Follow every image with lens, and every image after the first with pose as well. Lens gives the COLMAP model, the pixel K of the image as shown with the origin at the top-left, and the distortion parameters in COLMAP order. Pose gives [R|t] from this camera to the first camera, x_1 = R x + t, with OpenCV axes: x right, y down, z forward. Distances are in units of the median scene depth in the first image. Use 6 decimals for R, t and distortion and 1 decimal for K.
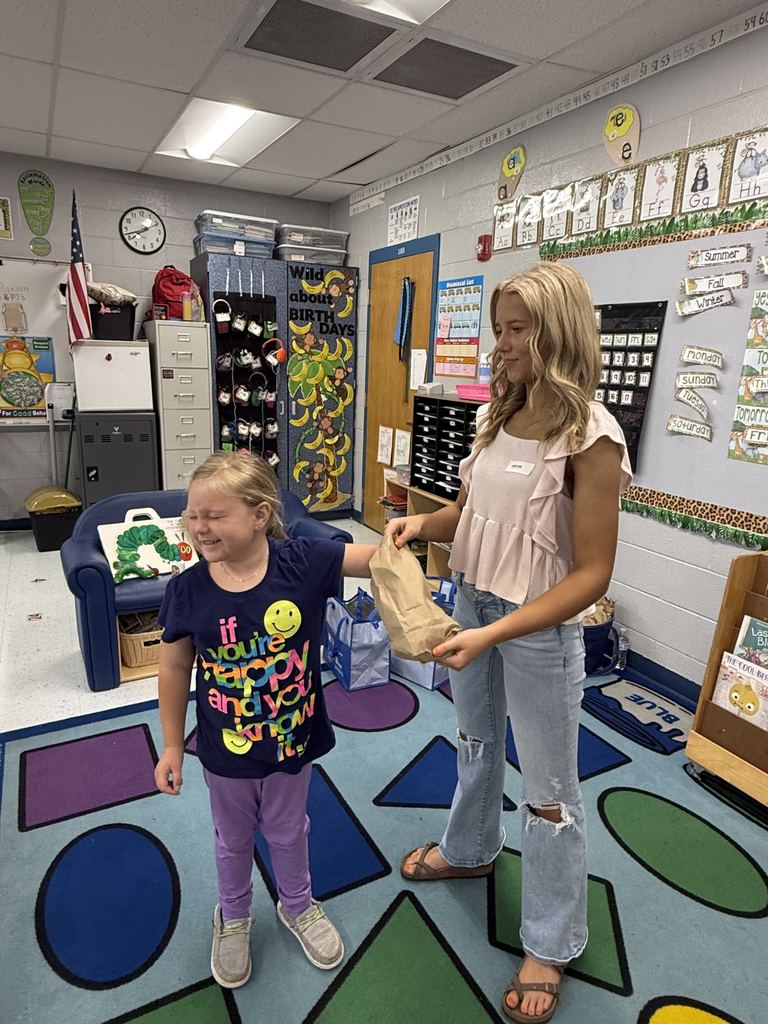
lens RADIAL K [[642.0, 0, 382.8], [0, 642.0, 513.7], [0, 0, 1]] dist [0.003058, -0.000456]
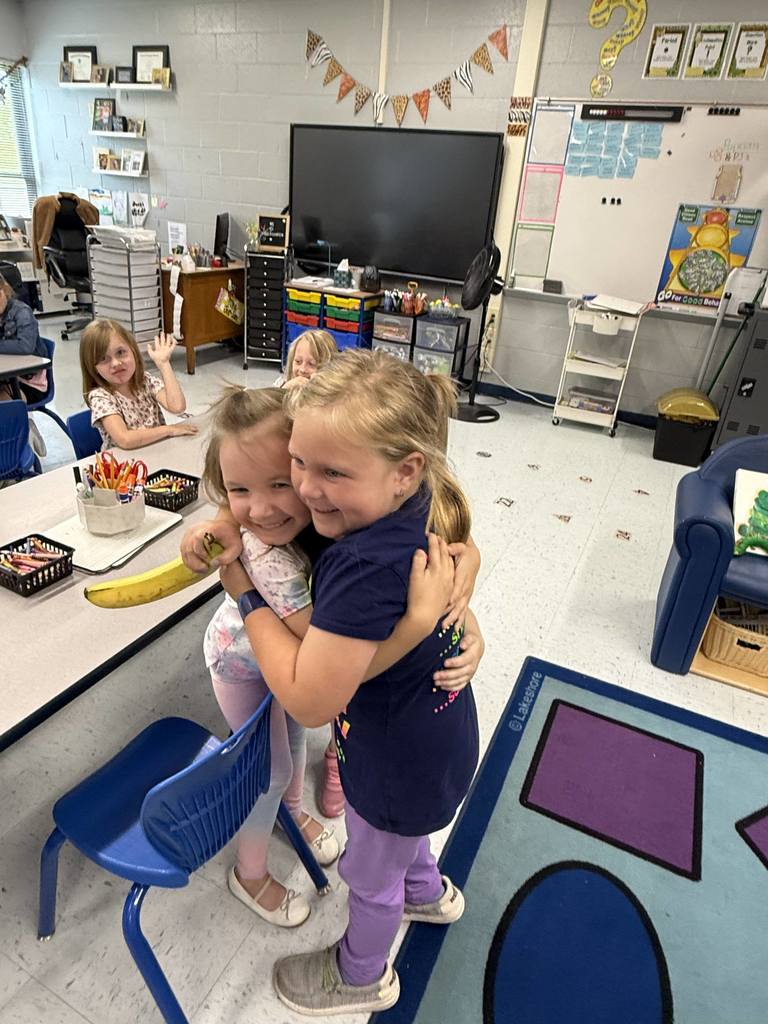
lens RADIAL K [[642.0, 0, 382.5], [0, 642.0, 506.8], [0, 0, 1]] dist [0.003058, -0.000456]
pose [[0.591973, 0.362174, -0.719998, -0.084744], [-0.248280, 0.931848, 0.264607, -0.022043], [0.766762, 0.022121, 0.641550, 0.128912]]
